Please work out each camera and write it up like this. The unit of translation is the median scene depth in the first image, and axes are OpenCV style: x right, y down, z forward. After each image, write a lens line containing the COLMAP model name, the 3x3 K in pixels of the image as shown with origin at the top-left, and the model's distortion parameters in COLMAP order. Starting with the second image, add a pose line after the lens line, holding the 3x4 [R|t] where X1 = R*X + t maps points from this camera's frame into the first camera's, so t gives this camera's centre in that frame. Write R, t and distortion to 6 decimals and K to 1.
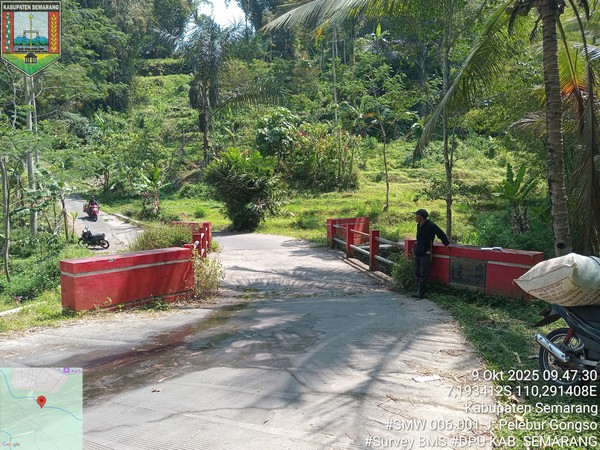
lens RADIAL K [[448.3, 0, 295.9], [0, 448.3, 222.5], [0, 0, 1]] dist [0.003163, -0.005169]
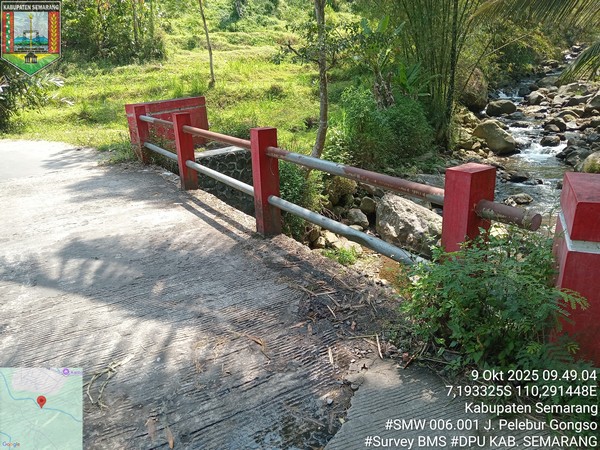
lens RADIAL K [[457.6, 0, 299.6], [0, 457.6, 241.5], [0, 0, 1]] dist [-0.002131, -0.003175]
pose [[0.915197, -0.171512, 0.364689, 0.018088], [0.059927, 0.952777, 0.297699, -0.001213], [-0.398526, -0.250598, 0.882257, 0.222365]]
